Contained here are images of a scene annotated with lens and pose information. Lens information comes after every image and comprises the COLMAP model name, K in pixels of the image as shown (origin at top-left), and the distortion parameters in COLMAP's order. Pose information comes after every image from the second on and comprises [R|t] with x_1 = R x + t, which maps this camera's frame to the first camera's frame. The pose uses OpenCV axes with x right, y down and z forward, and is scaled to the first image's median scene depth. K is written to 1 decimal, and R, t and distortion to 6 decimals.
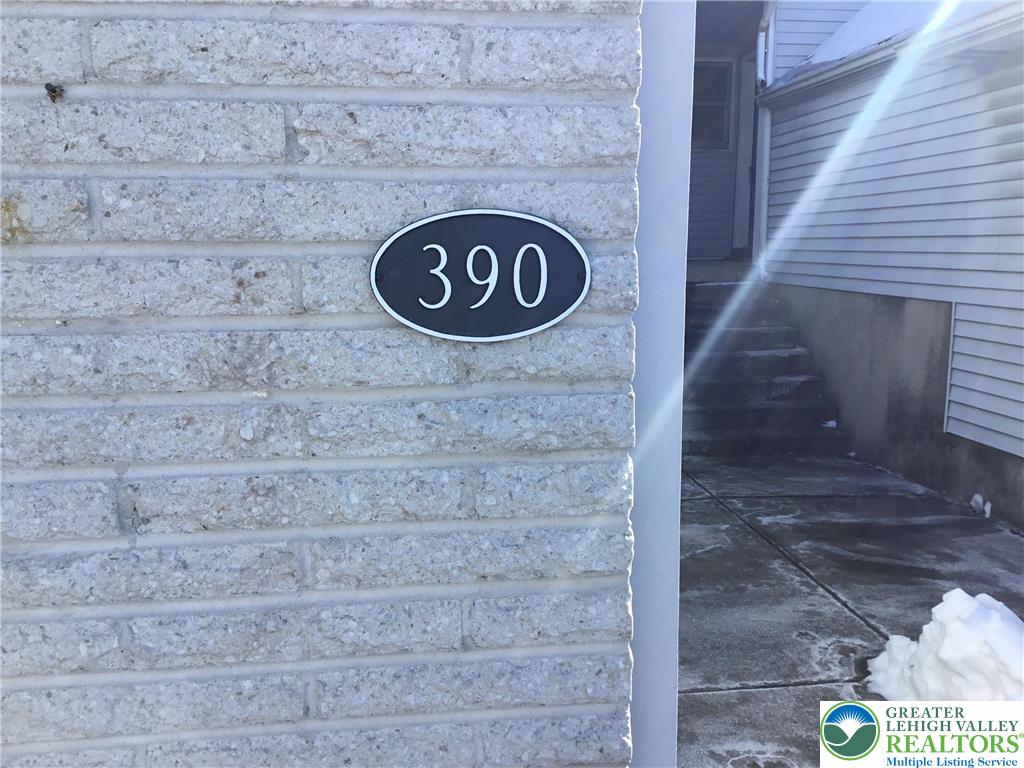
lens RADIAL K [[902.1, 0, 509.8], [0, 902.1, 379.8], [0, 0, 1]] dist [0.129094, -0.231989]
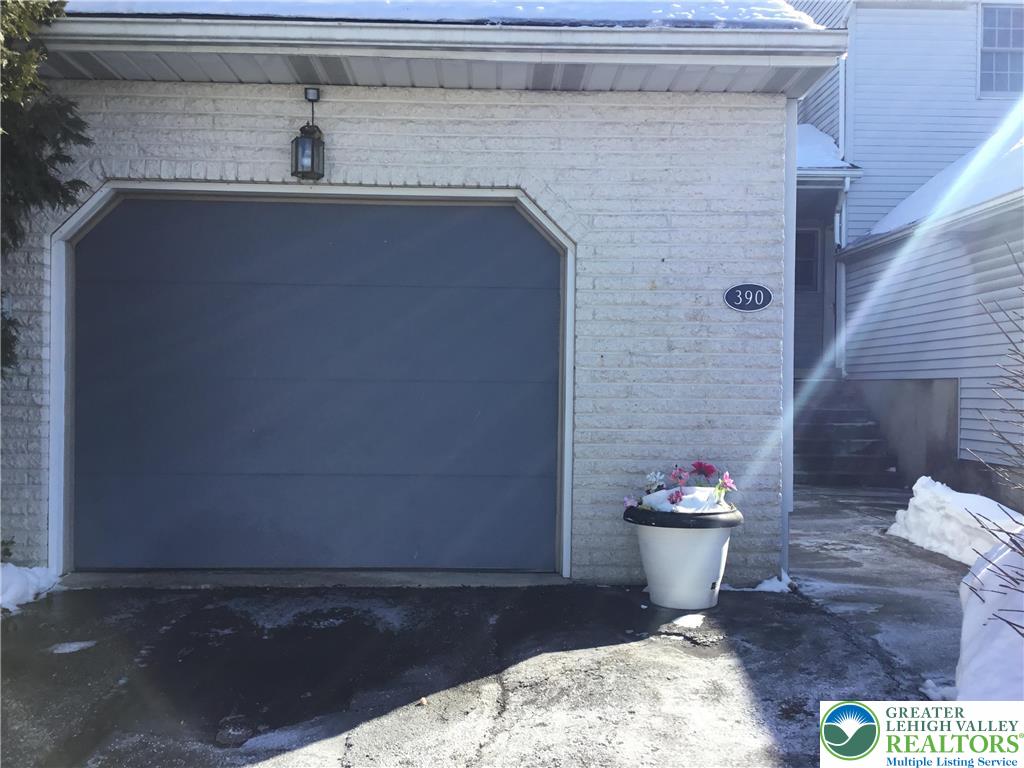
lens RADIAL K [[902.1, 0, 509.8], [0, 902.1, 379.8], [0, 0, 1]] dist [0.129094, -0.231989]
pose [[0.994686, 0.014539, -0.101920, -0.221050], [-0.030604, 0.986984, -0.157877, 0.310492], [0.098298, 0.160158, 0.982185, -1.047657]]
